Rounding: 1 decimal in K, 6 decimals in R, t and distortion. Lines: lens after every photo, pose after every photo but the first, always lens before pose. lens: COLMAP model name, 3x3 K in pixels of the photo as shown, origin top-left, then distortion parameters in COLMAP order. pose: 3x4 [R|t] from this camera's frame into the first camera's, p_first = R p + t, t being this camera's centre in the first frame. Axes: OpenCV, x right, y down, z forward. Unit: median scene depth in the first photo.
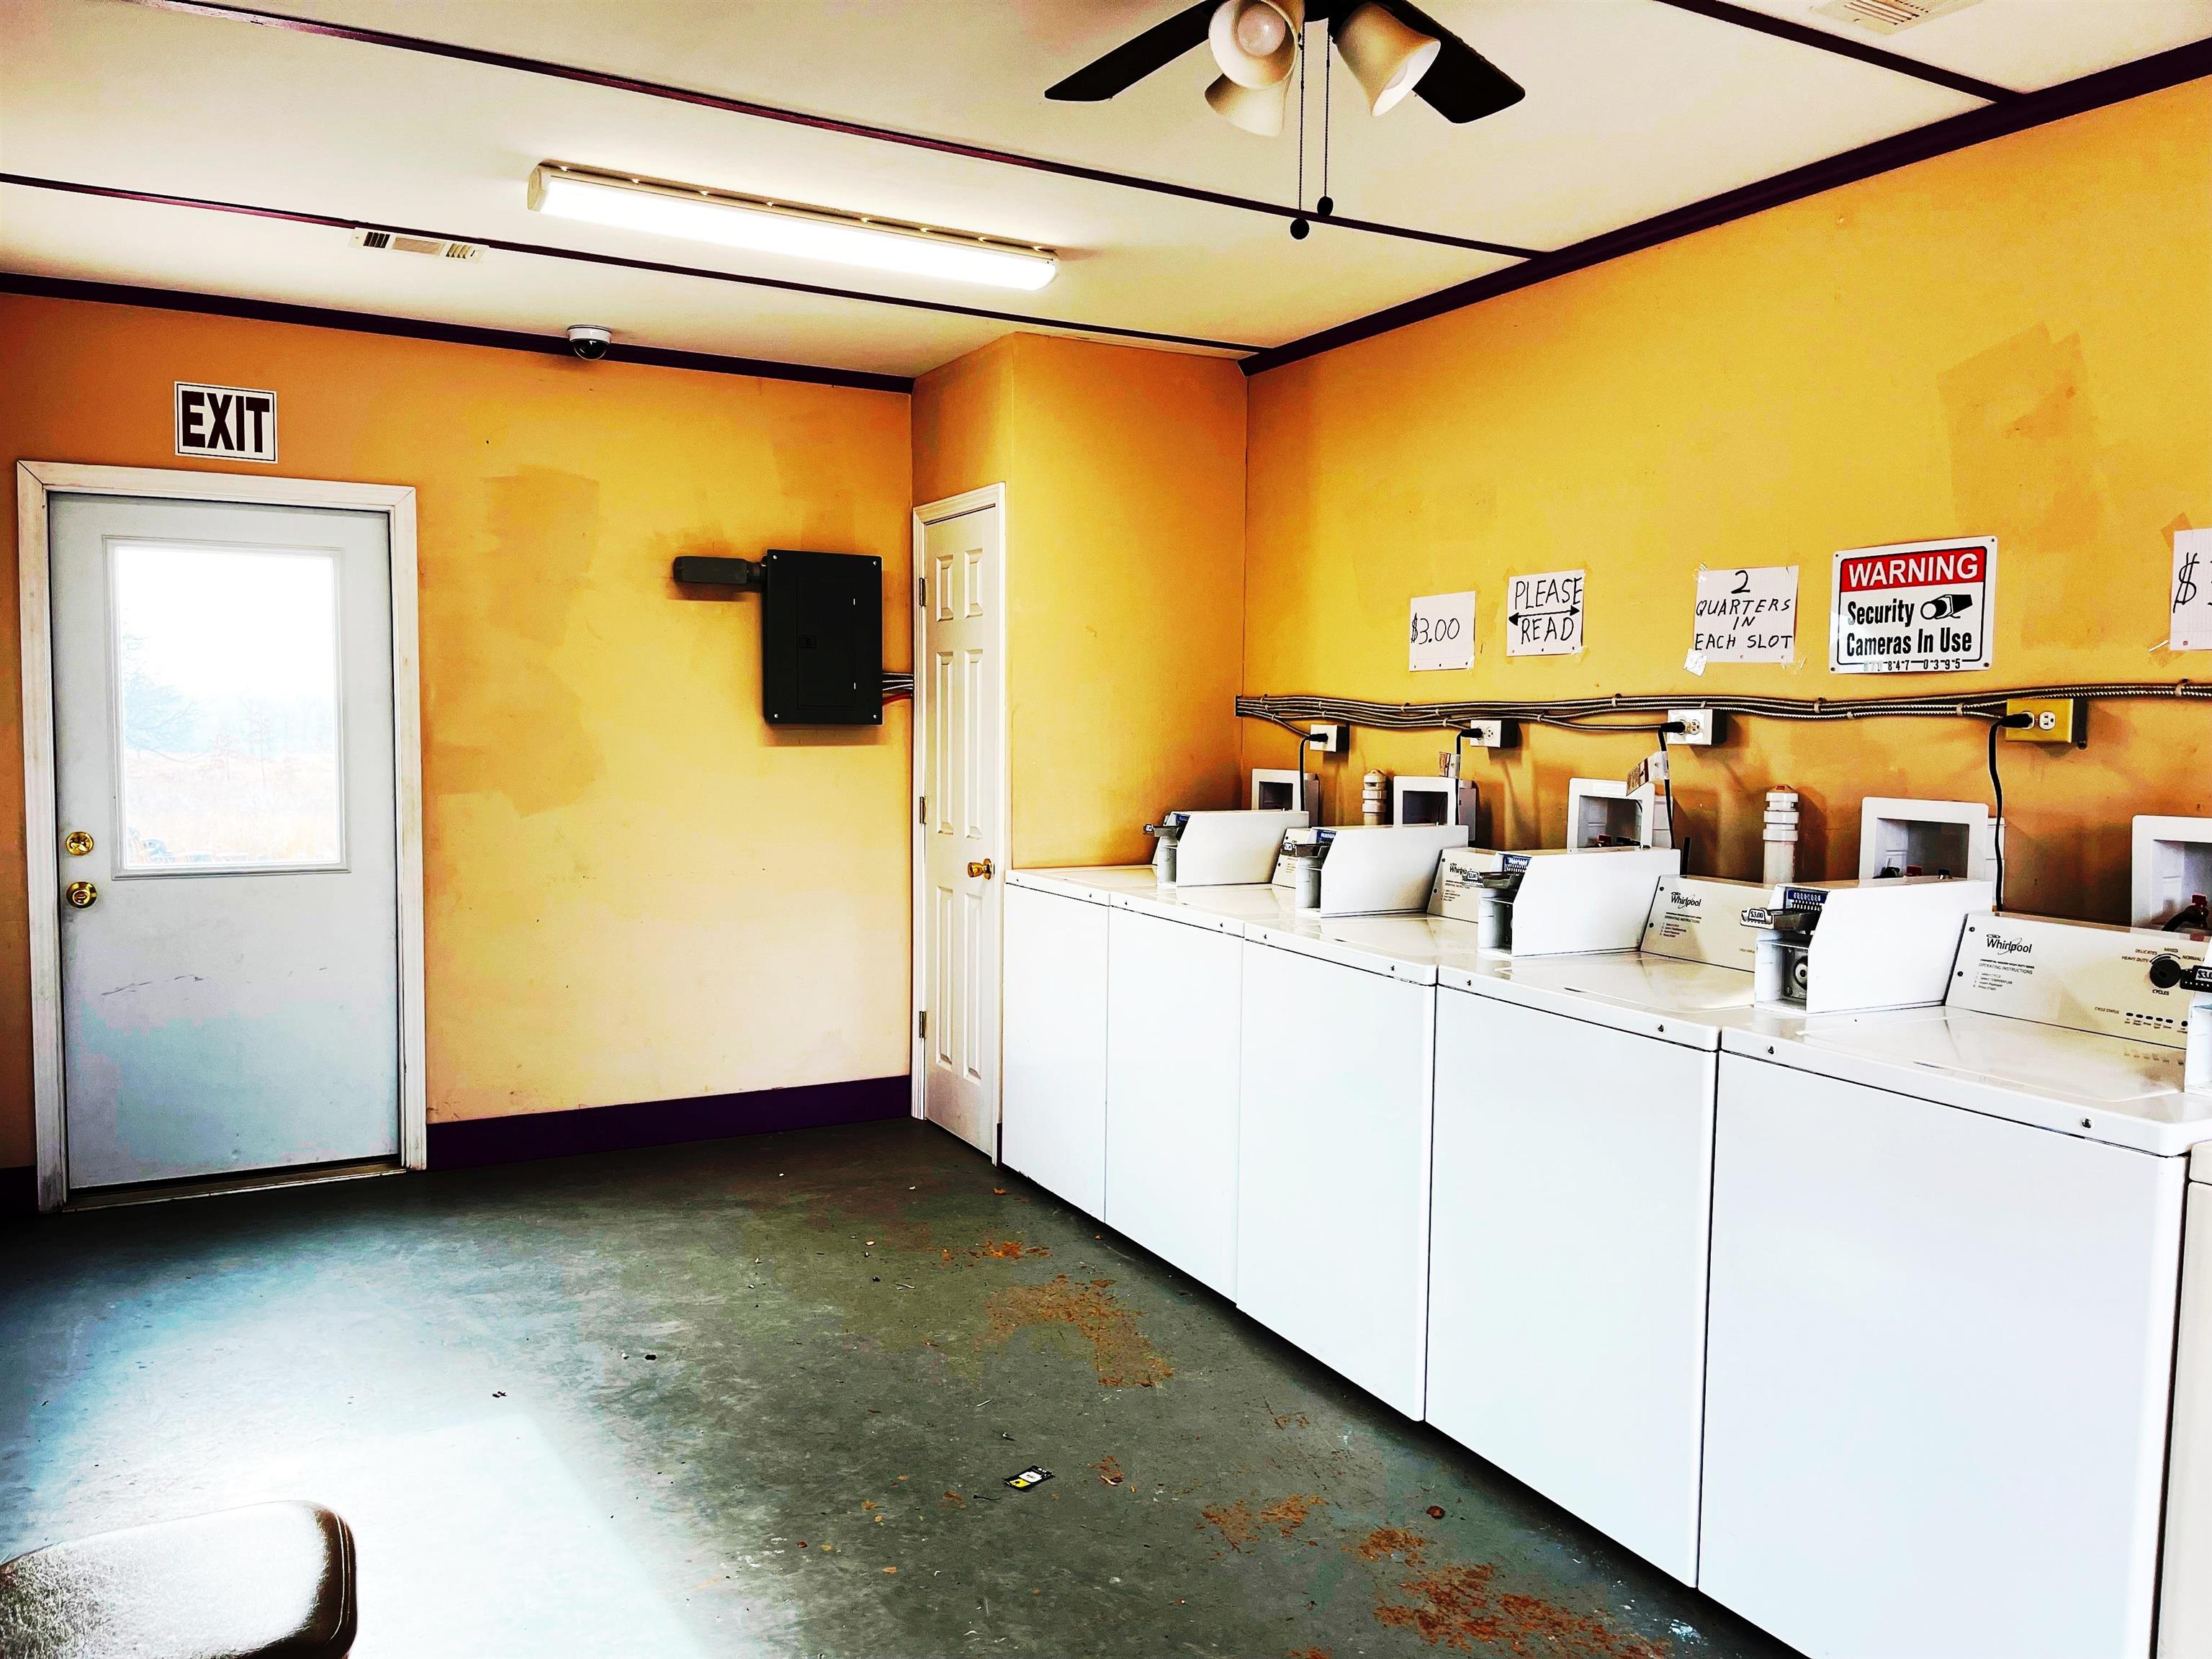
lens RADIAL K [[1682.7, 0, 1106.0], [0, 1682.7, 829.5], [0, 0, 1]] dist [0.045857, -0.008620]
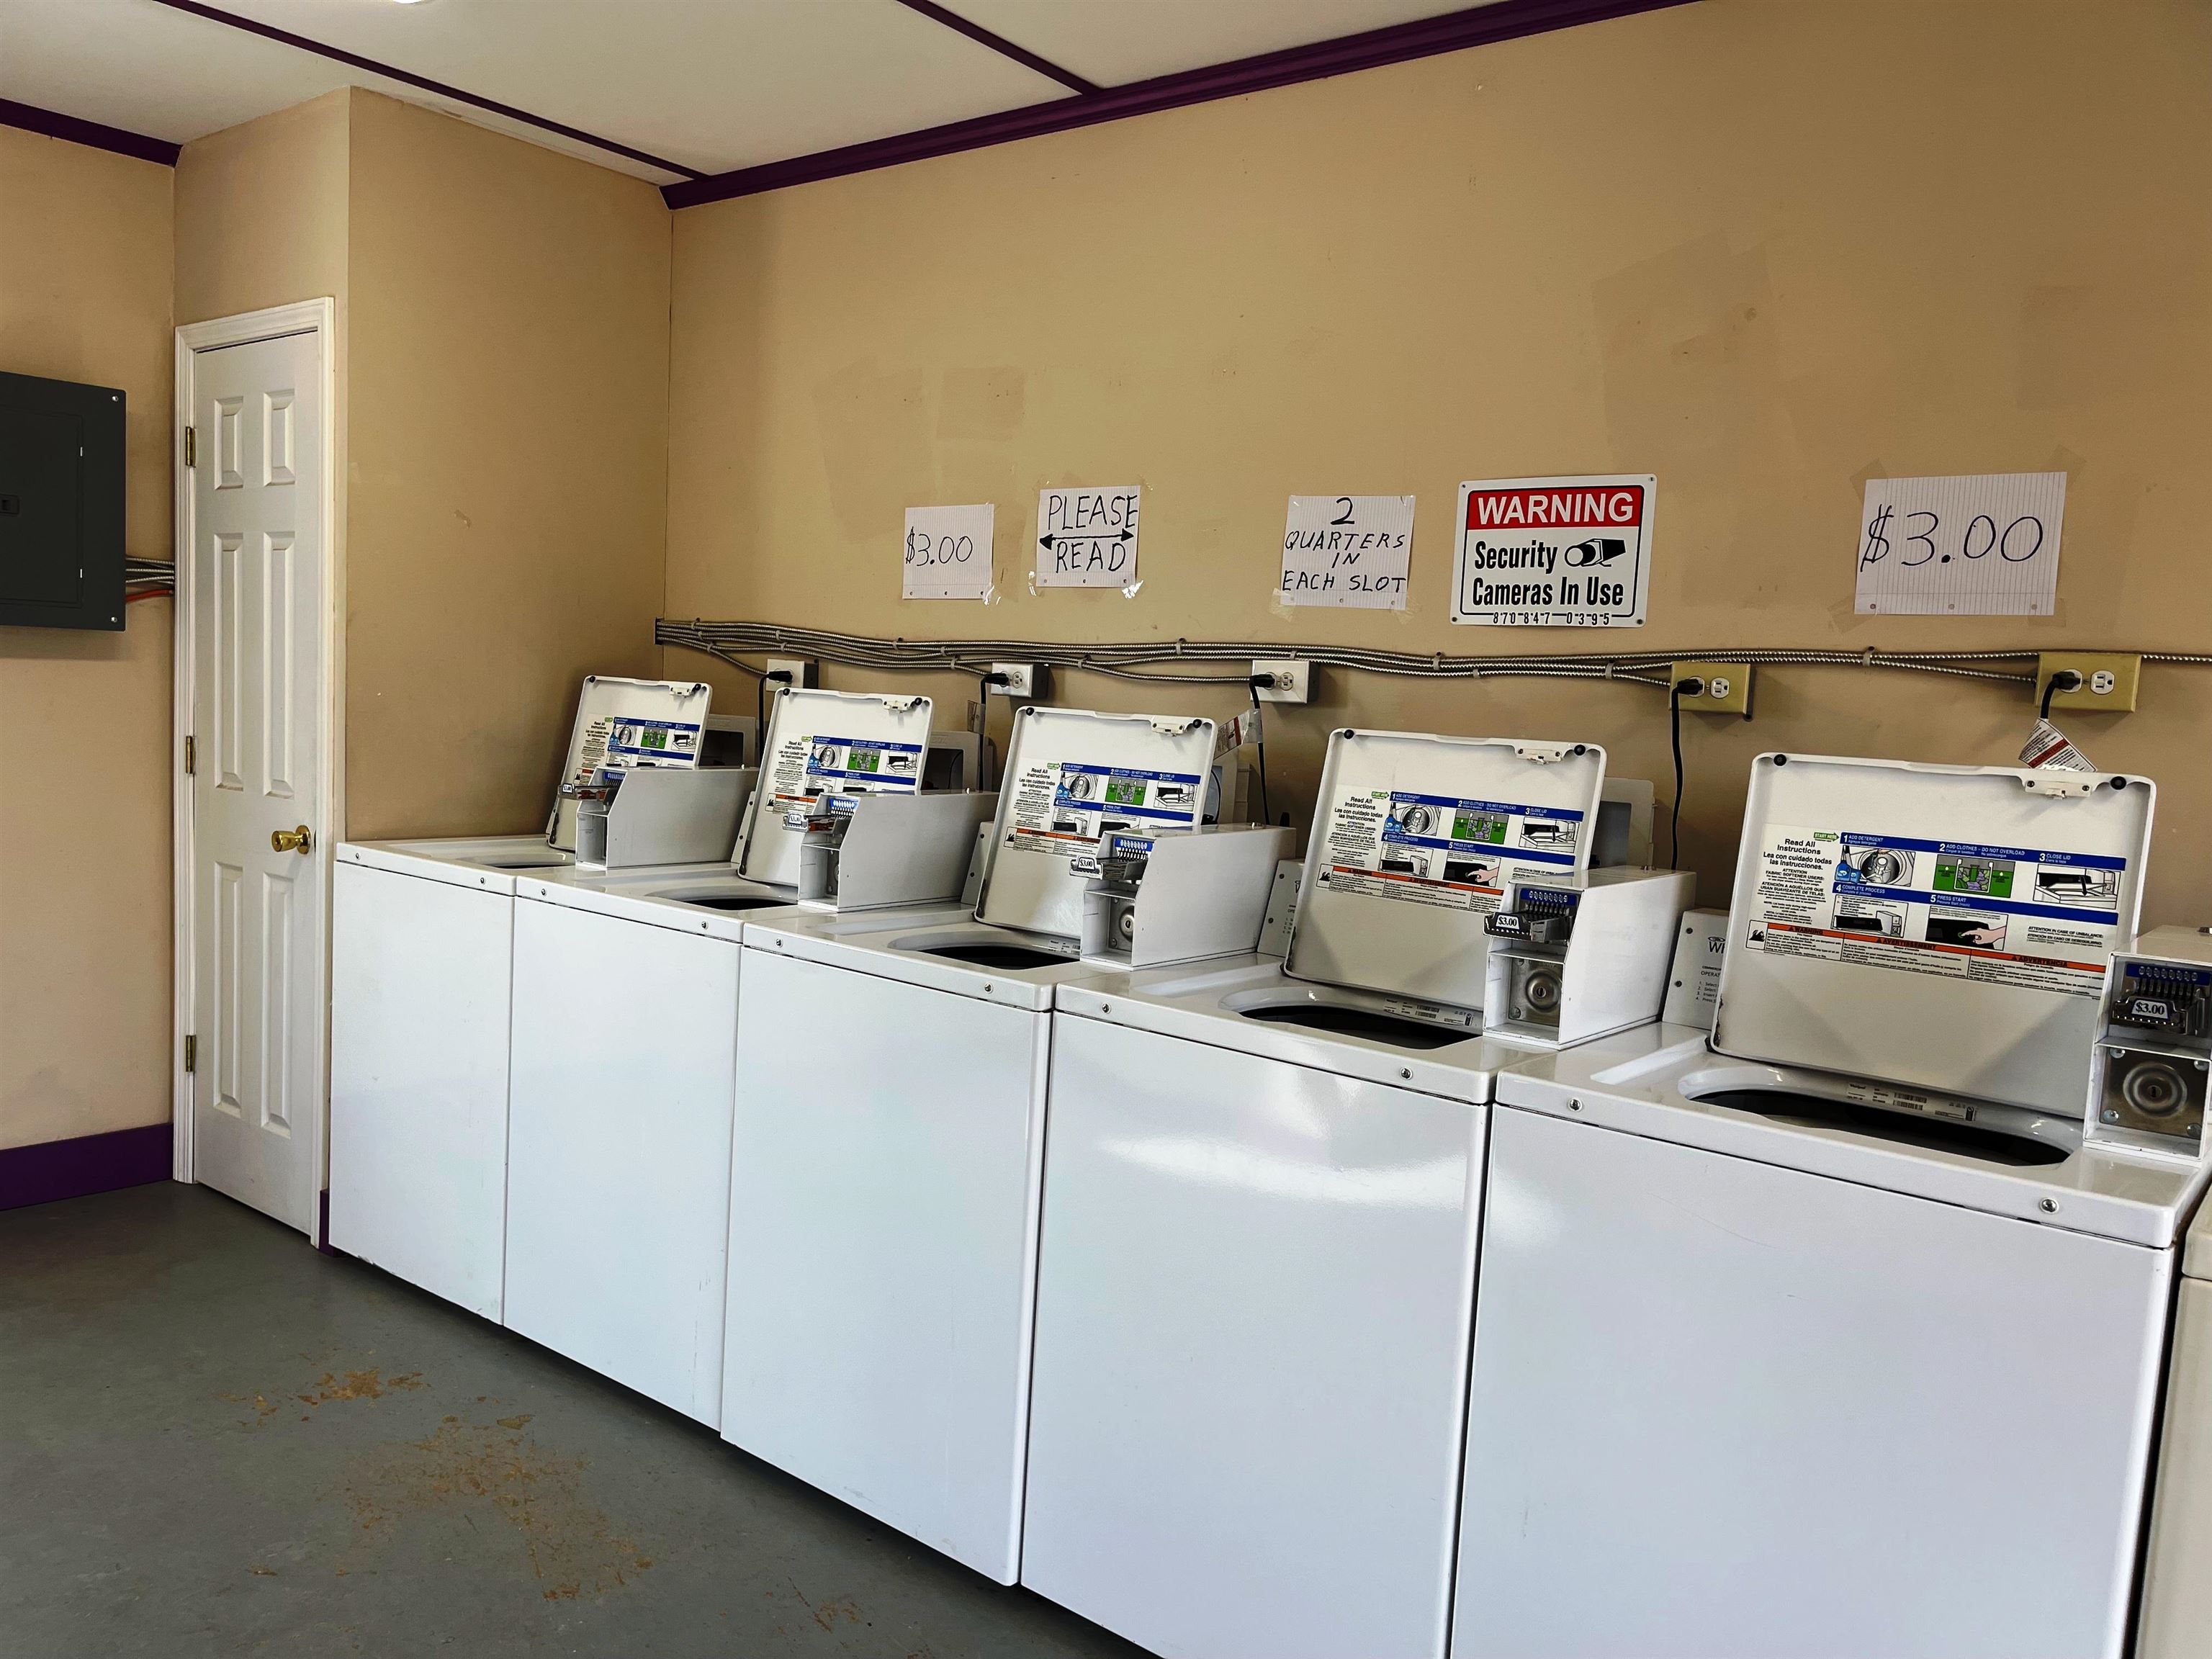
lens RADIAL K [[1650.4, 0, 1111.6], [0, 1650.4, 840.1], [0, 0, 1]] dist [0.082840, -0.097689]
pose [[0.908217, -0.001961, 0.418495, -0.080710], [-0.014023, 0.999285, 0.035117, -0.009277], [-0.418264, -0.037763, 0.907540, 0.295493]]
